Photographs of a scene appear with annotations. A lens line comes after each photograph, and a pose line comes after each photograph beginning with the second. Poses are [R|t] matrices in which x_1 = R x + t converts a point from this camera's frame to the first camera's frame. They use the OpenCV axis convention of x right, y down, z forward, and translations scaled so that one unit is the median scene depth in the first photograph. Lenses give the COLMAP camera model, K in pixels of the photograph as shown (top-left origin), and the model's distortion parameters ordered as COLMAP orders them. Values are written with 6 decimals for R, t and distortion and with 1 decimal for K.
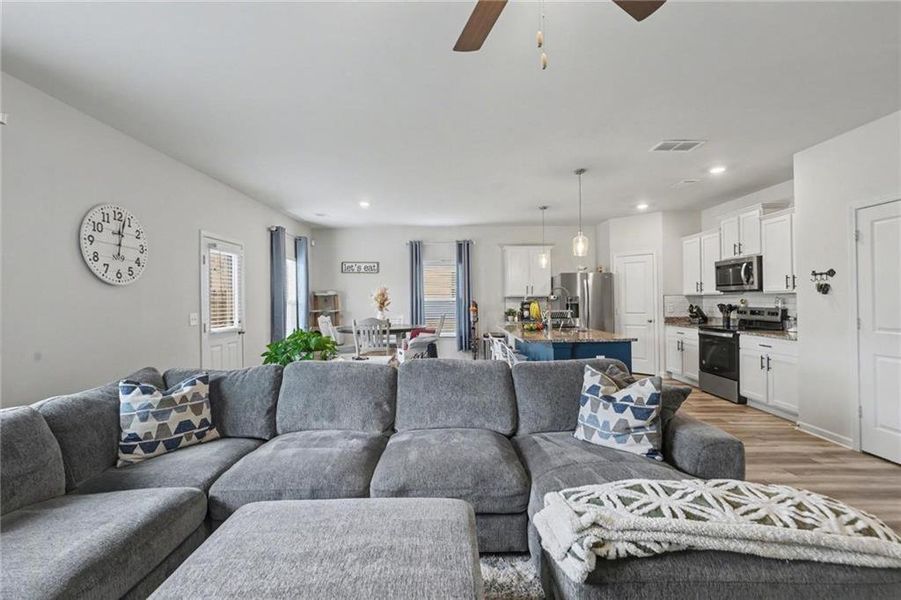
lens RADIAL K [[406.2, 0, 449.9], [0, 406.2, 295.4], [0, 0, 1]] dist [-0.001778, 0.000912]
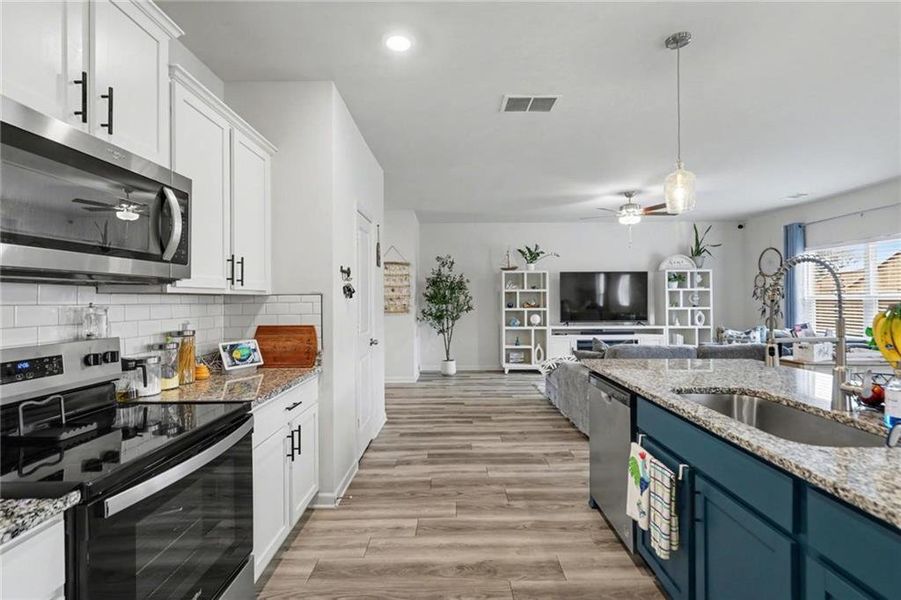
lens RADIAL K [[406.2, 0, 448.8], [0, 406.2, 297.4], [0, 0, 1]] dist [-0.001778, 0.000912]
pose [[-0.999815, 0.017204, 0.008567, 0.533269], [0.017066, 0.999728, -0.015908, 0.008545], [-0.008838, -0.015759, -0.999837, 1.323153]]
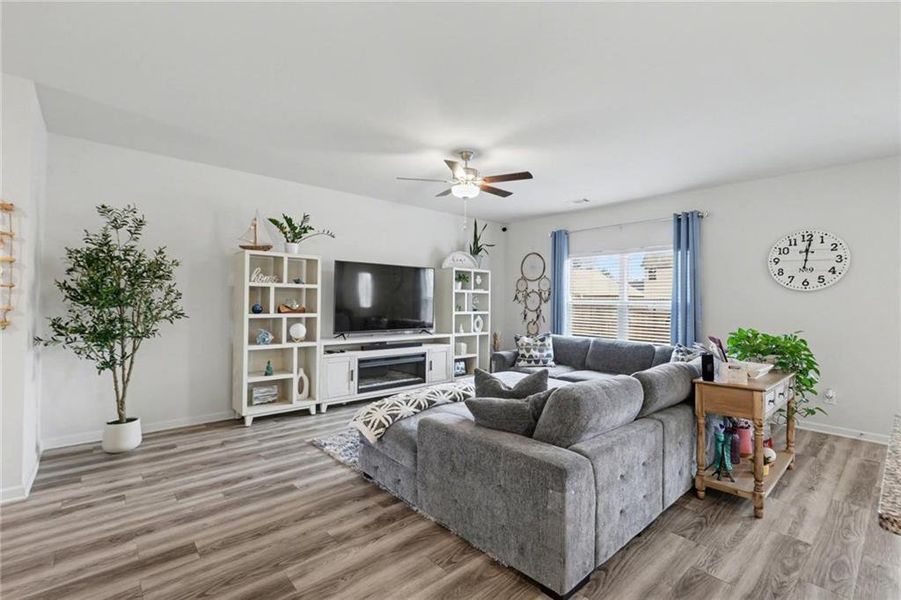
lens RADIAL K [[406.2, 0, 450.2], [0, 406.2, 296.8], [0, 0, 1]] dist [-0.001778, 0.000912]
pose [[-0.749029, -0.003784, -0.662527, 0.591873], [0.003807, 0.999943, -0.010015, 0.001330], [0.662527, -0.010023, -0.748971, 0.799007]]
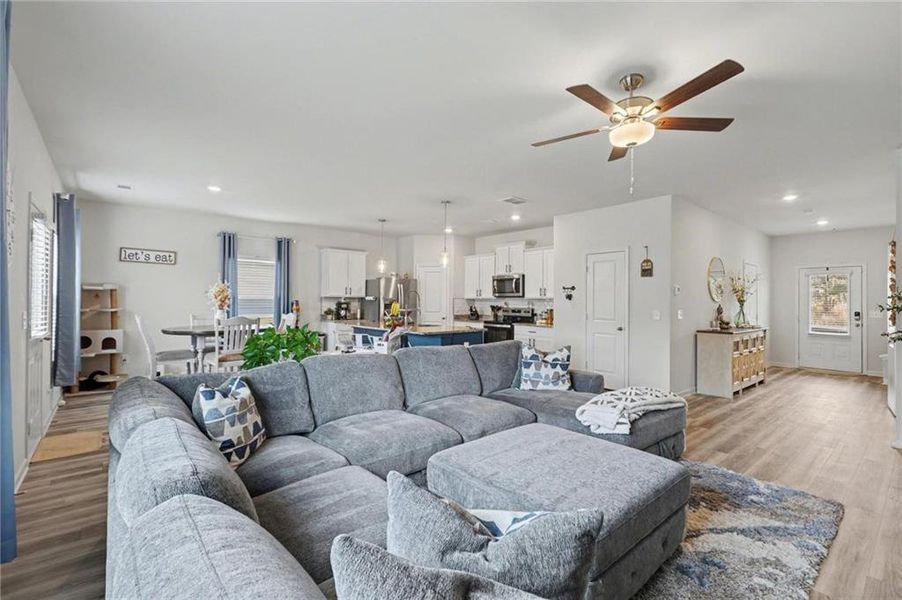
lens RADIAL K [[406.6, 0, 449.3], [0, 406.6, 296.4], [0, 0, 1]] dist [-0.001778, 0.000912]
pose [[0.765853, 0.023679, 0.642580, -0.446973], [-0.023910, 0.999679, -0.008342, 0.005497], [-0.642571, -0.008975, 0.766173, -0.008412]]
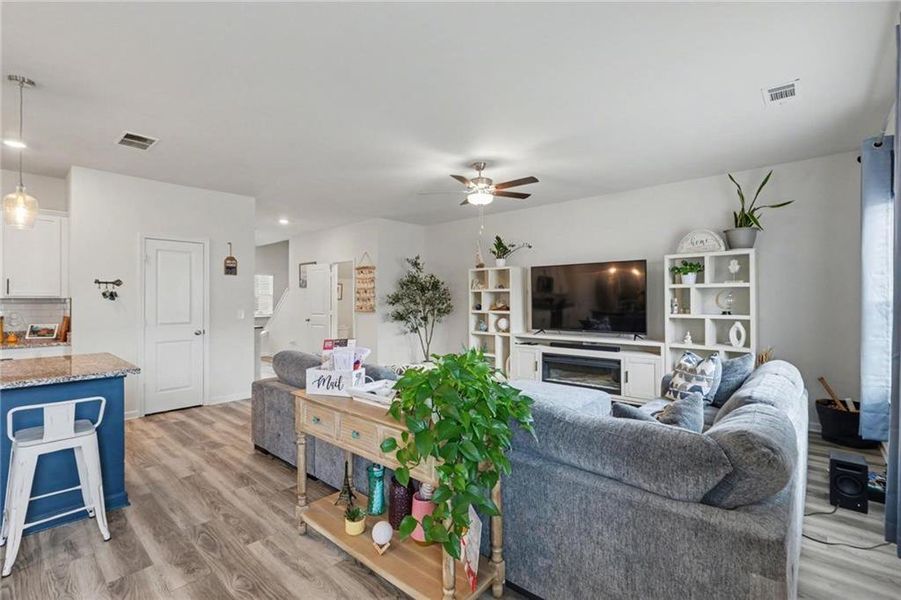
lens RADIAL K [[406.2, 0, 448.3], [0, 406.2, 297.5], [0, 0, 1]] dist [-0.001778, 0.000912]
pose [[-0.743859, 0.017318, 0.668112, -0.453352], [0.004424, 0.999770, -0.020990, 0.013586], [-0.668322, -0.012657, -0.743764, 0.907266]]
